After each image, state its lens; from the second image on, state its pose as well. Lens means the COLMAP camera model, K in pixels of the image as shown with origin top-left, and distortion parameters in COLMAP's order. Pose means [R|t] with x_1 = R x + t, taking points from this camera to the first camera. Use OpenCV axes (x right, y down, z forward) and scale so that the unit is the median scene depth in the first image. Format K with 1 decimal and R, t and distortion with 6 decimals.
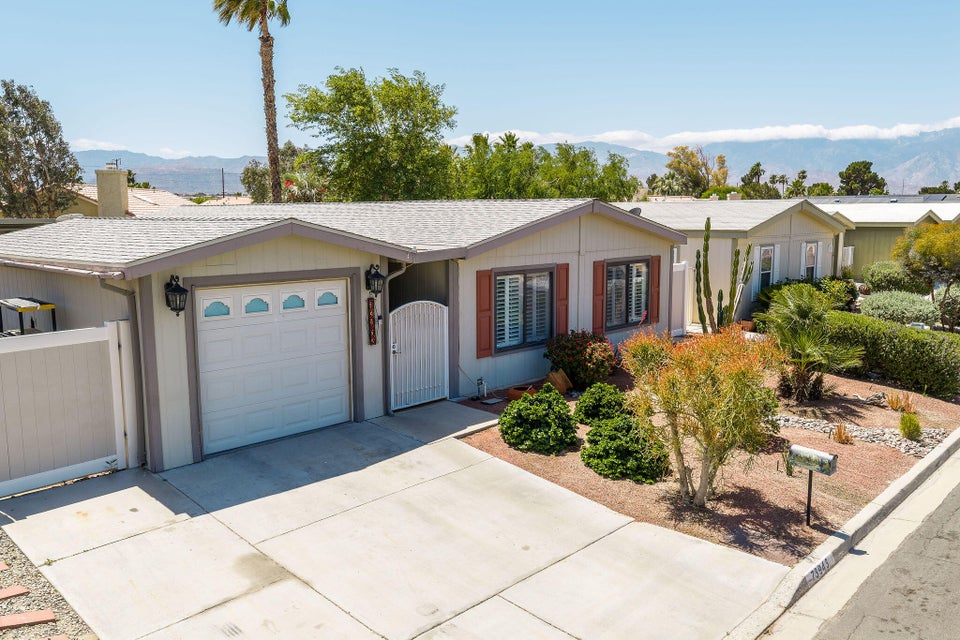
lens RADIAL K [[749.7, 0, 480.0], [0, 749.7, 320.0], [0, 0, 1]] dist [0.011191, -0.003714]
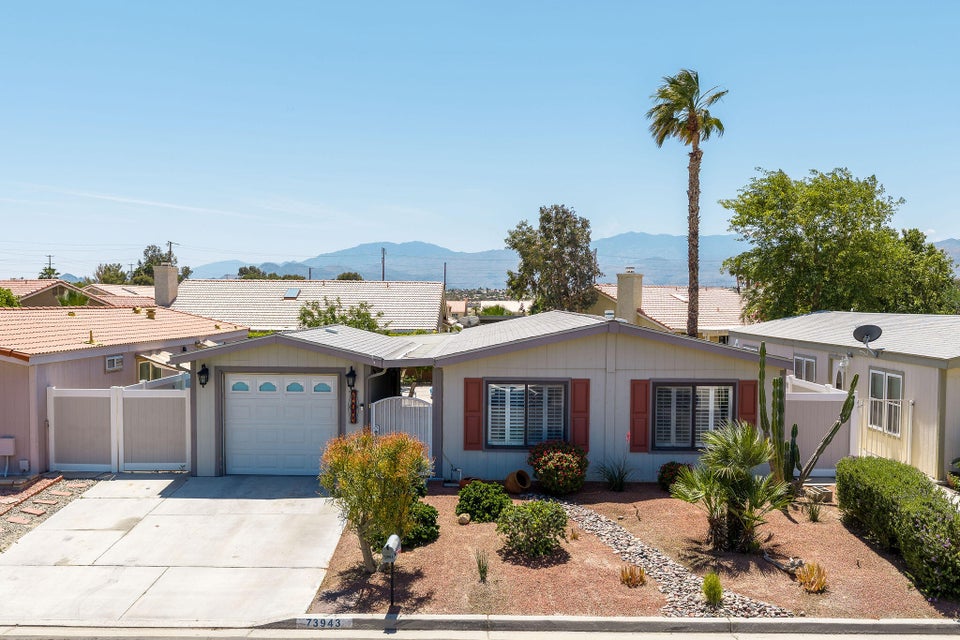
lens RADIAL K [[779.3, 0, 480.0], [0, 779.3, 320.0], [0, 0, 1]] dist [0.003702, -0.000763]
pose [[0.709038, 0.026478, -0.704673, 1.079634], [-0.111367, 0.990959, -0.074821, -0.078677], [0.696321, 0.131529, 0.705576, 0.115138]]
